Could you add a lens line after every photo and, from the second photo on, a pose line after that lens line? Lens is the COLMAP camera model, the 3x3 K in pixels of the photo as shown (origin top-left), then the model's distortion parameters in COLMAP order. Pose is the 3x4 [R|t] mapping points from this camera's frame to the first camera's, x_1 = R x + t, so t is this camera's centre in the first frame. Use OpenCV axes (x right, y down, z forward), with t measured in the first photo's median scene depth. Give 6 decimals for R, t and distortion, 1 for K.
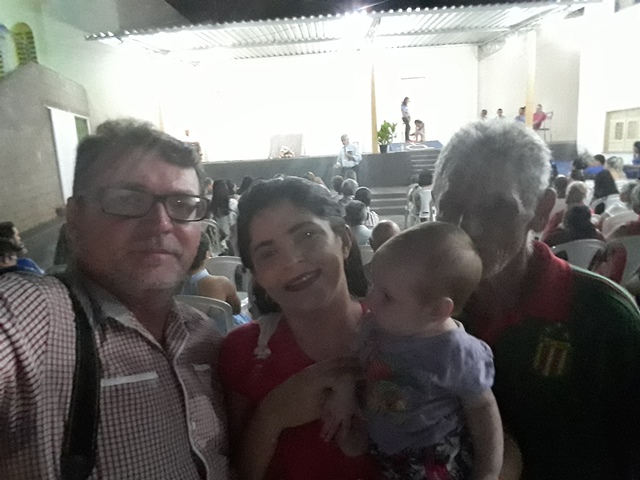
lens RADIAL K [[471.6, 0, 317.6], [0, 471.6, 264.0], [0, 0, 1]] dist [-0.022545, 0.002001]
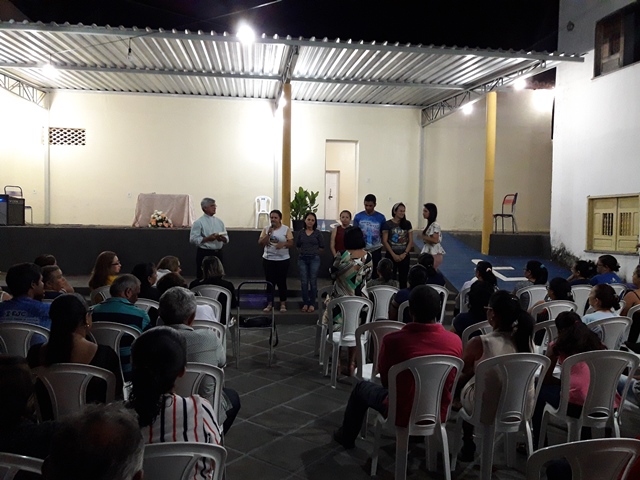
lens RADIAL K [[547.7, 0, 326.2], [0, 547.7, 252.6], [0, 0, 1]] dist [0.070154, -0.108183]
pose [[0.983627, 0.066464, 0.167511, 0.046255], [-0.034393, 0.981655, -0.187540, -0.049199], [-0.176903, 0.178708, 0.967868, 0.191492]]
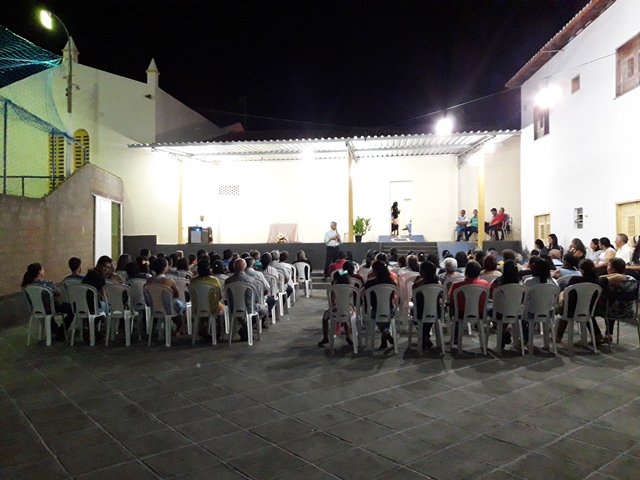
lens RADIAL K [[547.7, 0, 319.5], [0, 547.7, 245.9], [0, 0, 1]] dist [0.070154, -0.108183]
pose [[0.995035, 0.047567, -0.087427, 0.165402], [-0.066226, 0.972148, -0.224818, 0.093279], [0.074298, 0.229492, 0.970471, -0.358476]]
